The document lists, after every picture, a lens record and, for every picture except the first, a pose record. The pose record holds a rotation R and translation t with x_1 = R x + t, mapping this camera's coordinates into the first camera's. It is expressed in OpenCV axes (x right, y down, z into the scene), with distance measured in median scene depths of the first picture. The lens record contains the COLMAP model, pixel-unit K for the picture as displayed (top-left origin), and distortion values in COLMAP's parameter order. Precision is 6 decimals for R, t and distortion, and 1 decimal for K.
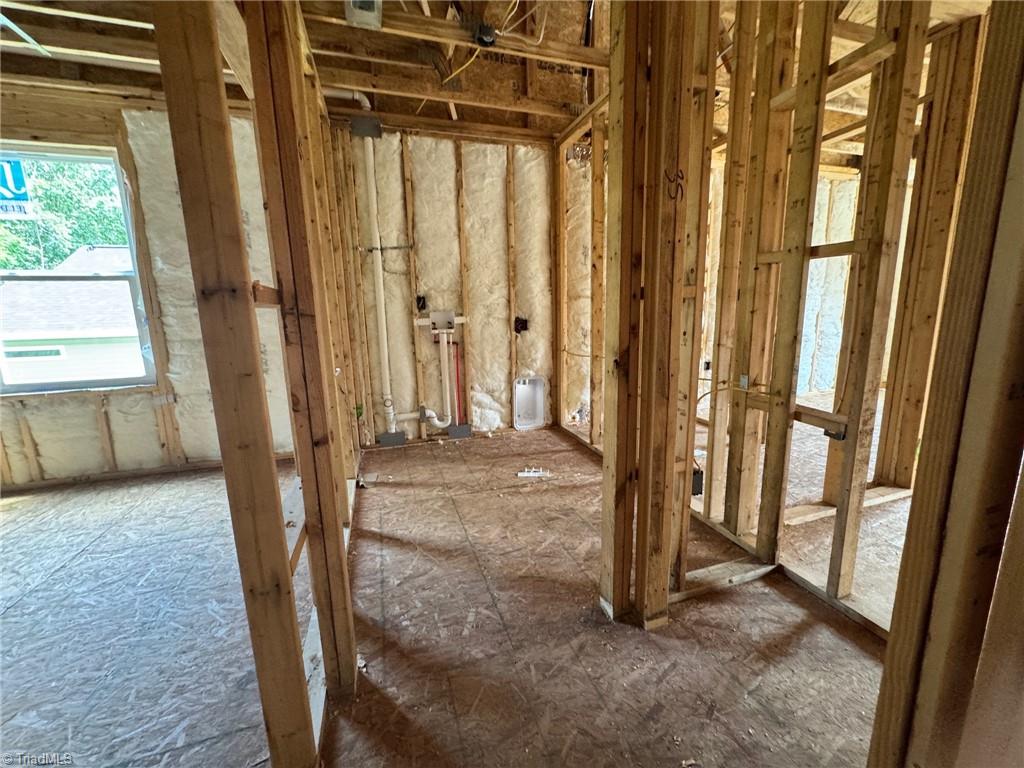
lens RADIAL K [[411.4, 0, 511.4], [0, 411.4, 383.9], [0, 0, 1]] dist [-0.003708, 0.000609]
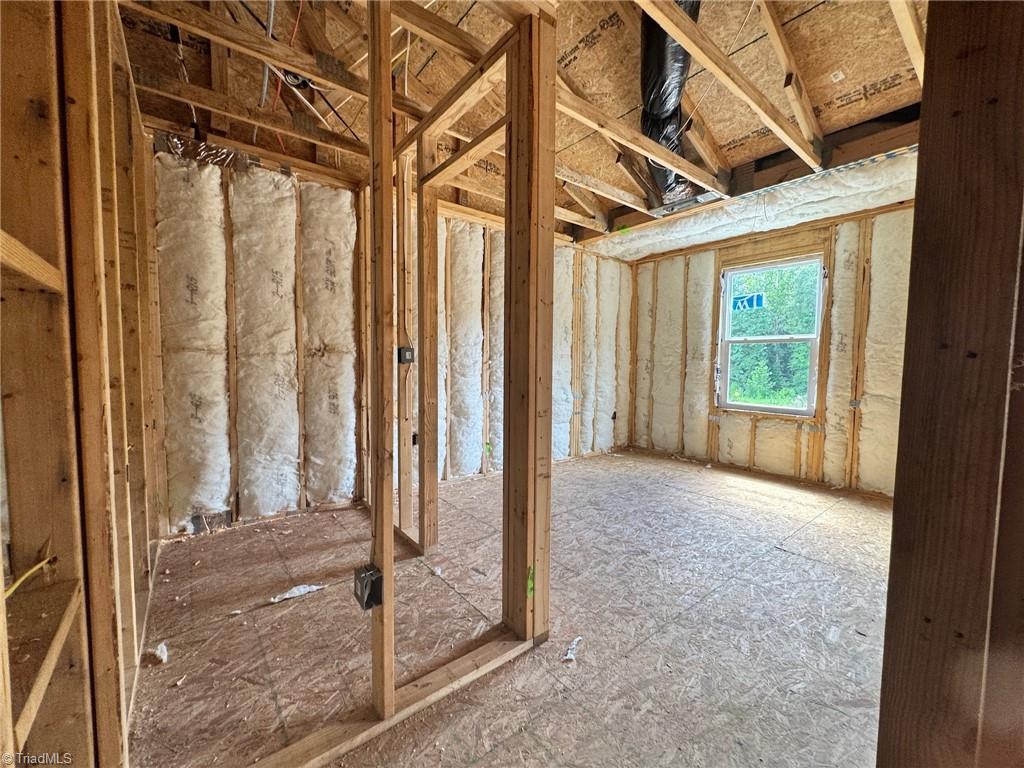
lens RADIAL K [[411.4, 0, 510.5], [0, 411.4, 384.7], [0, 0, 1]] dist [-0.003708, 0.000609]
pose [[0.936171, 0.015891, 0.351186, 0.509166], [0.027973, 0.992443, -0.119475, -0.067914], [-0.350431, 0.121673, 0.928652, 0.227469]]
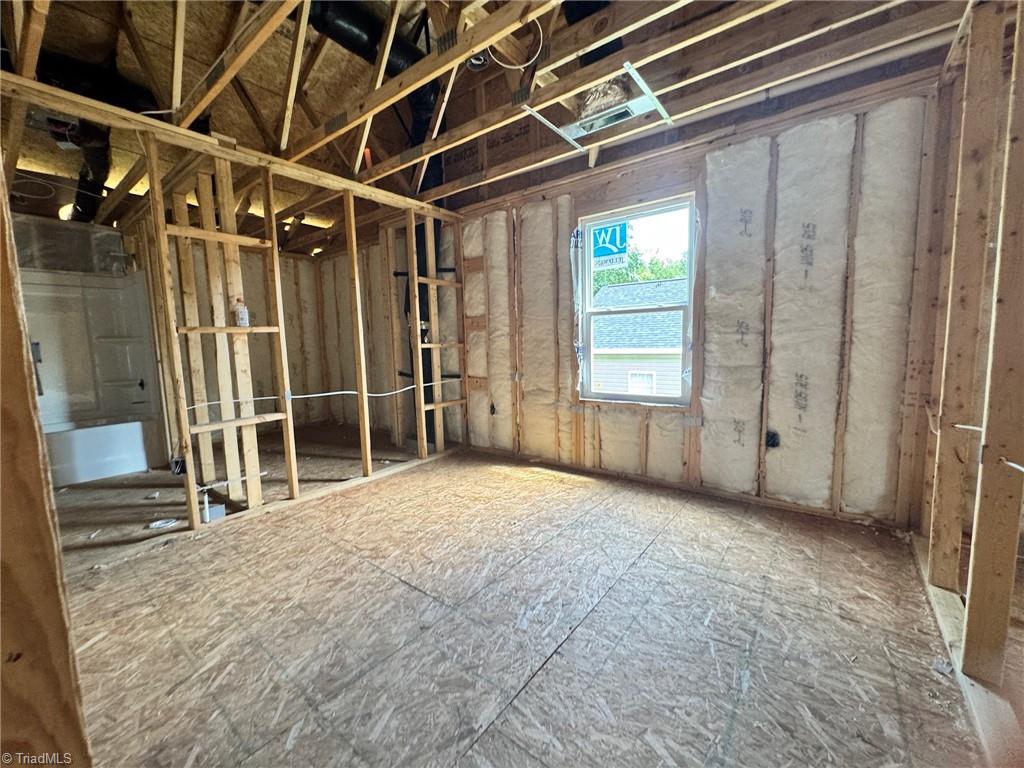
lens RADIAL K [[411.4, 0, 512.5], [0, 411.4, 384.1], [0, 0, 1]] dist [-0.003708, 0.000609]
pose [[0.563888, 0.094556, -0.820421, -0.233463], [-0.134700, 0.990651, 0.021595, -0.015173], [0.814792, 0.098333, 0.571353, 0.013379]]
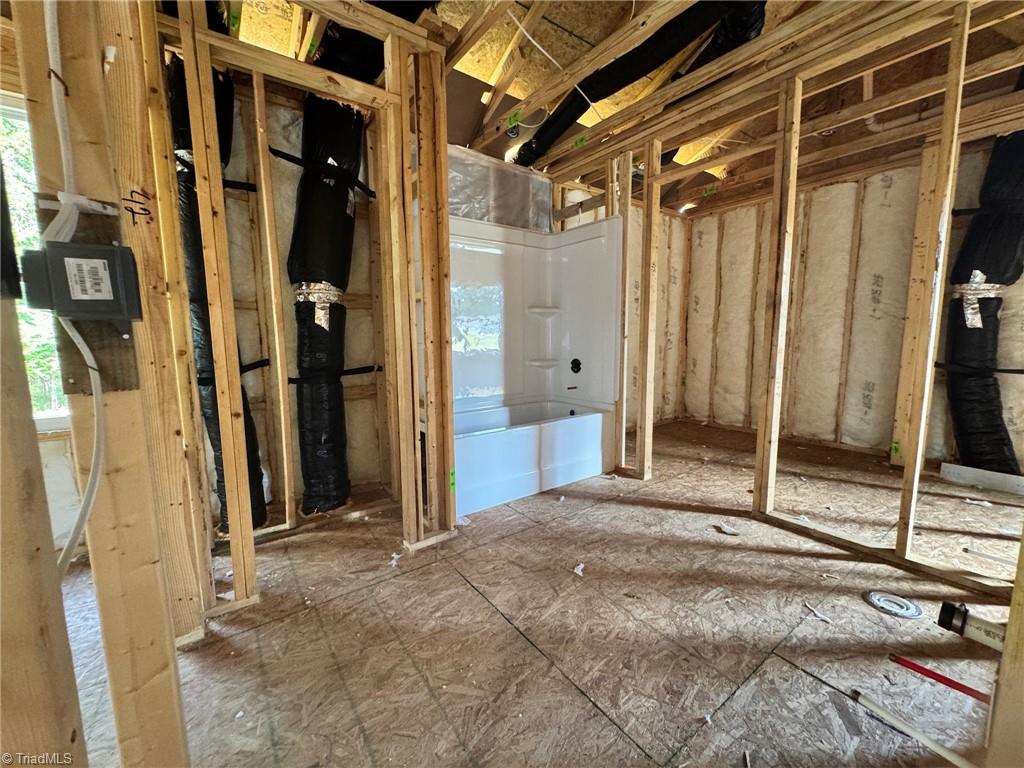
lens RADIAL K [[411.4, 0, 512.4], [0, 411.4, 385.0], [0, 0, 1]] dist [-0.003708, 0.000609]
pose [[0.315483, 0.138981, -0.938698, -1.043888], [-0.169268, 0.981594, 0.088444, 0.160686], [0.933712, 0.130989, 0.333201, -0.723754]]
